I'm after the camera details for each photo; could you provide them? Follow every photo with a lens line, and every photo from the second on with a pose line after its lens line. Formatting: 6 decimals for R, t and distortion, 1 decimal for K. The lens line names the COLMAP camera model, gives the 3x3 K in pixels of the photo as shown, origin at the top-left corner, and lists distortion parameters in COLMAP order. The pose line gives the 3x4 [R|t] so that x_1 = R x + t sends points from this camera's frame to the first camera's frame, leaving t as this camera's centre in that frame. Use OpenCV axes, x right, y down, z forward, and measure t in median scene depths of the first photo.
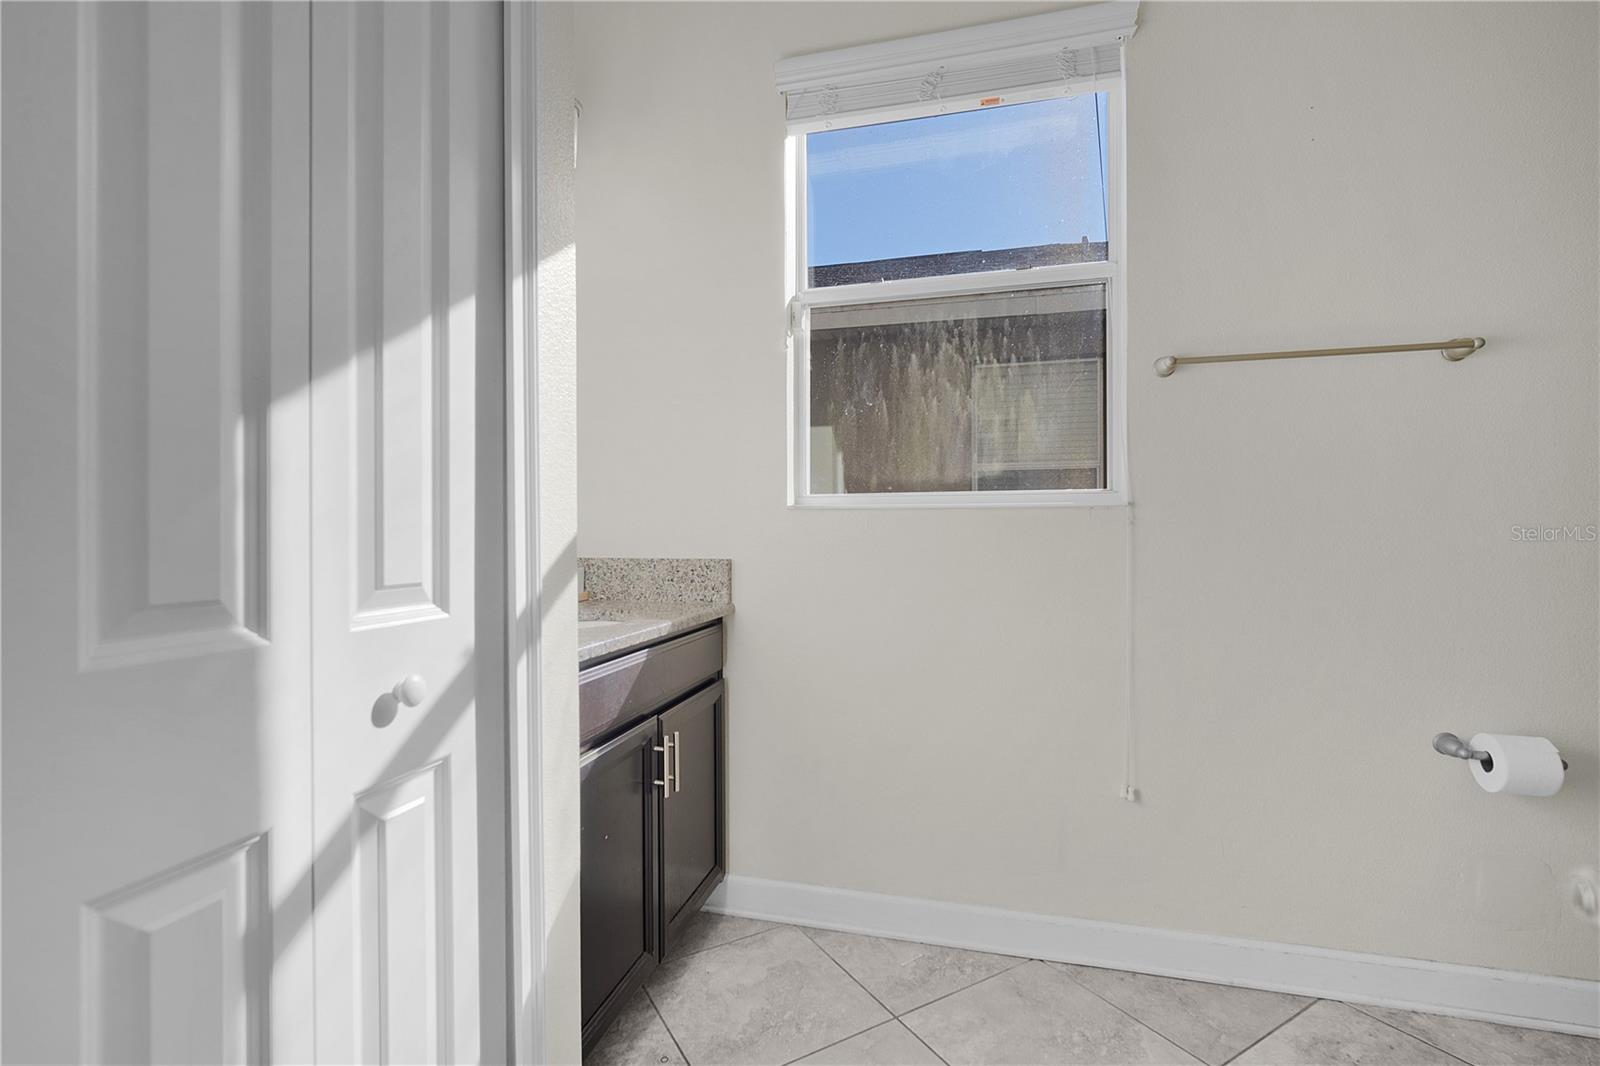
lens RADIAL K [[715.6, 0, 792.6], [0, 715.6, 536.8], [0, 0, 1]] dist [-0.007947, 0.000212]
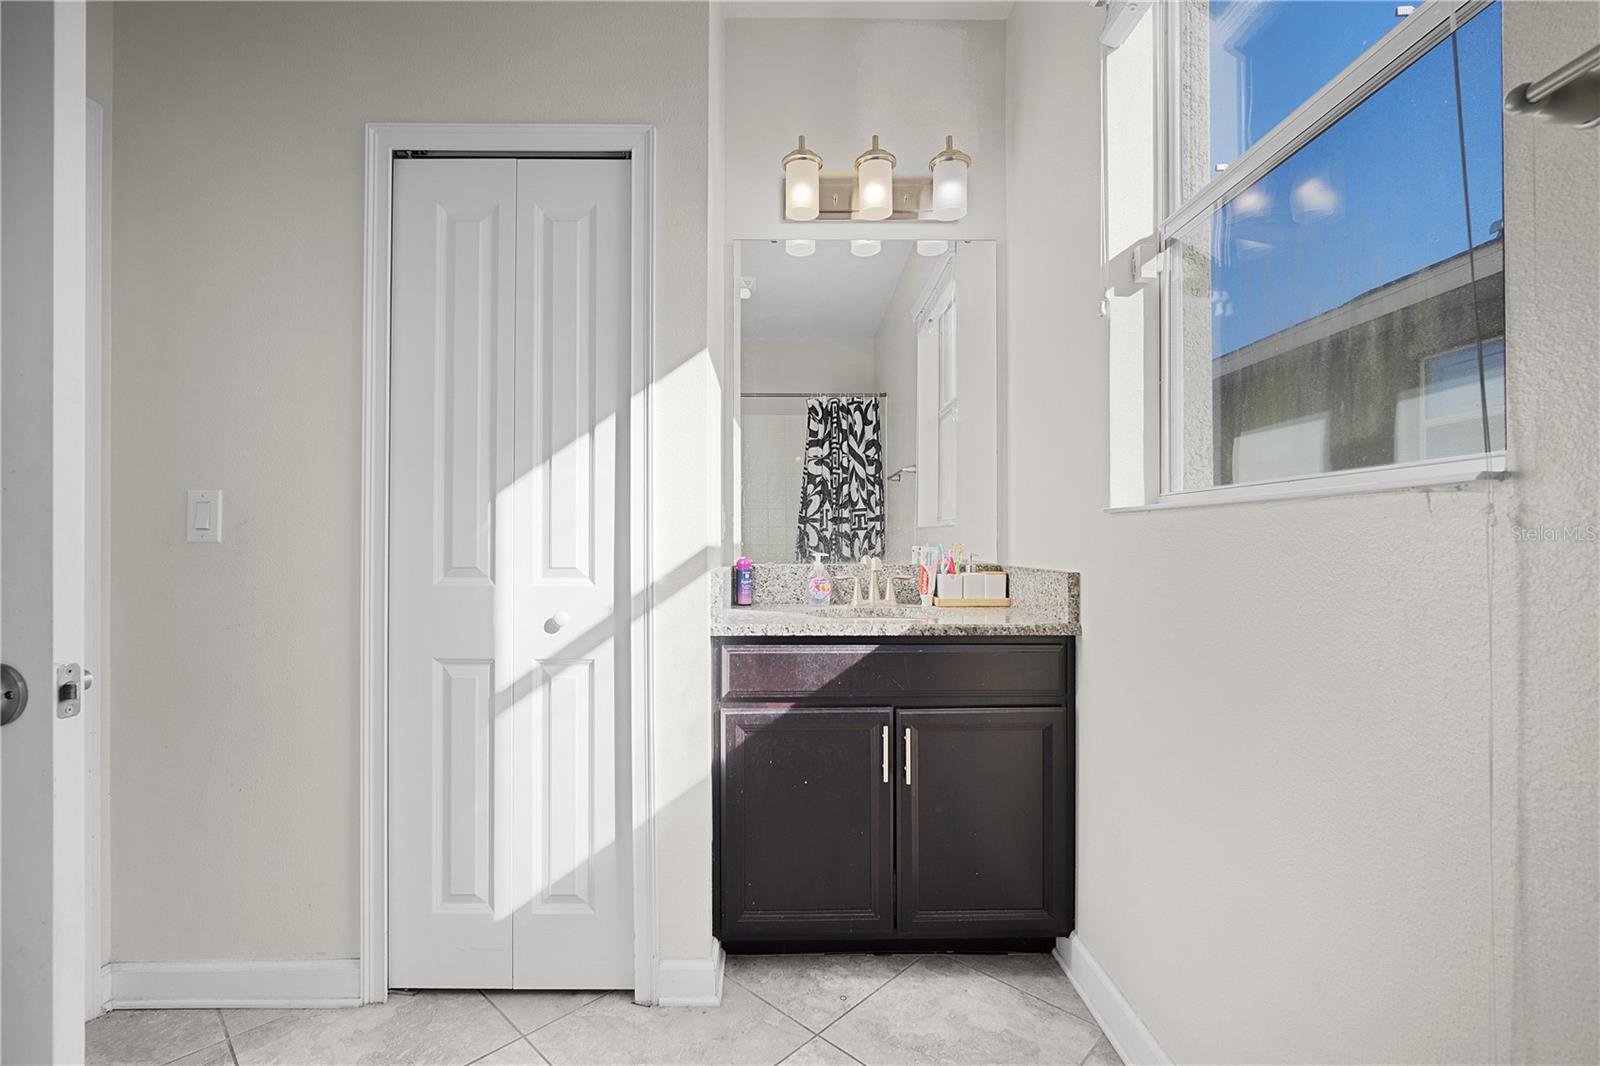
lens RADIAL K [[715.6, 0, 792.6], [0, 715.6, 536.8], [0, 0, 1]] dist [-0.007947, 0.000212]
pose [[0.273820, -0.002870, -0.961777, 1.370473], [-0.003036, 0.999988, -0.003848, -0.015346], [0.961776, 0.003973, 0.273808, 0.901554]]
